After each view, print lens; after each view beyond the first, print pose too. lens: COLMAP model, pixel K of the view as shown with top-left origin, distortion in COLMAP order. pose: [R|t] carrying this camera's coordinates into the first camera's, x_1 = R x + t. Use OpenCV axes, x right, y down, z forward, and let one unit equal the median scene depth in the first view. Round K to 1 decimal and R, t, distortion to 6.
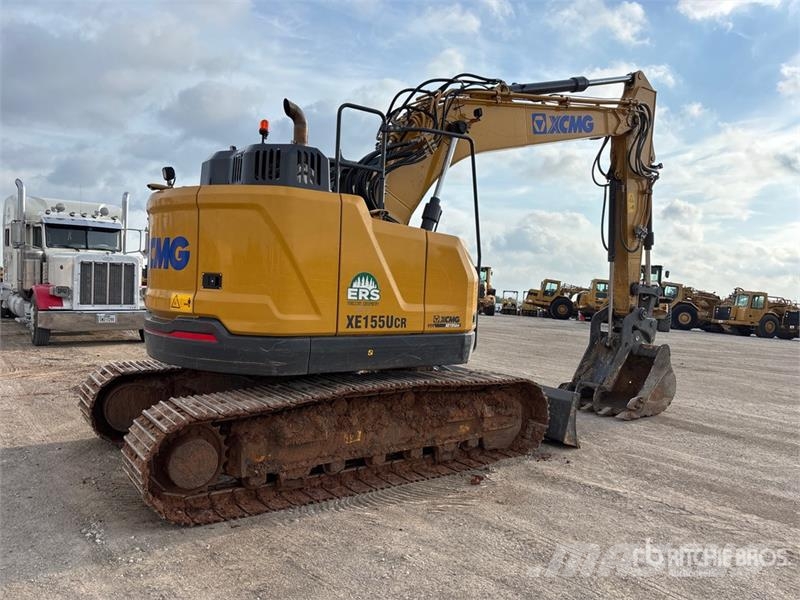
lens RADIAL K [[641.7, 0, 421.0], [0, 641.7, 331.6], [0, 0, 1]] dist [0.050065, -0.001437]
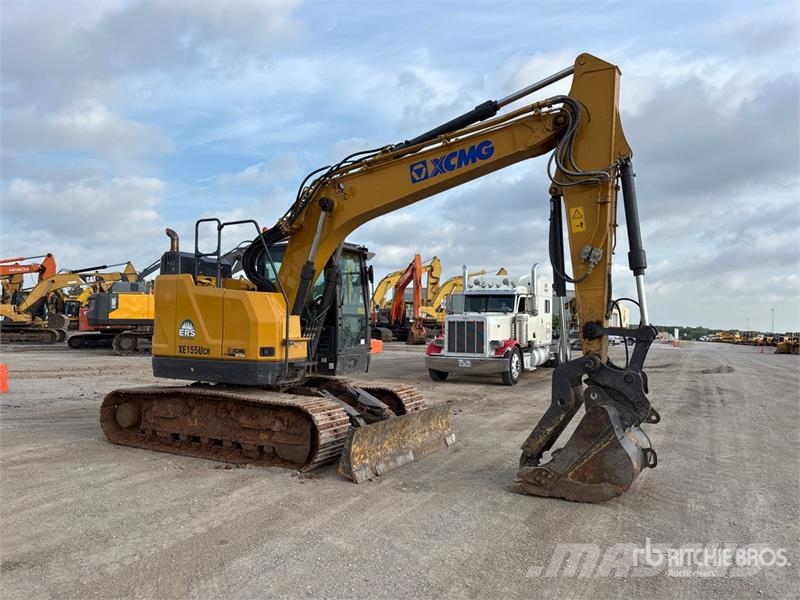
lens RADIAL K [[670.9, 0, 399.9], [0, 670.9, 333.5], [0, 0, 1]] dist [0.063287, -0.001009]
pose [[0.357062, -0.017466, -0.933917, 1.691770], [-0.073958, 0.996158, -0.046906, -0.015419], [0.931148, 0.085819, 0.354398, 0.880149]]
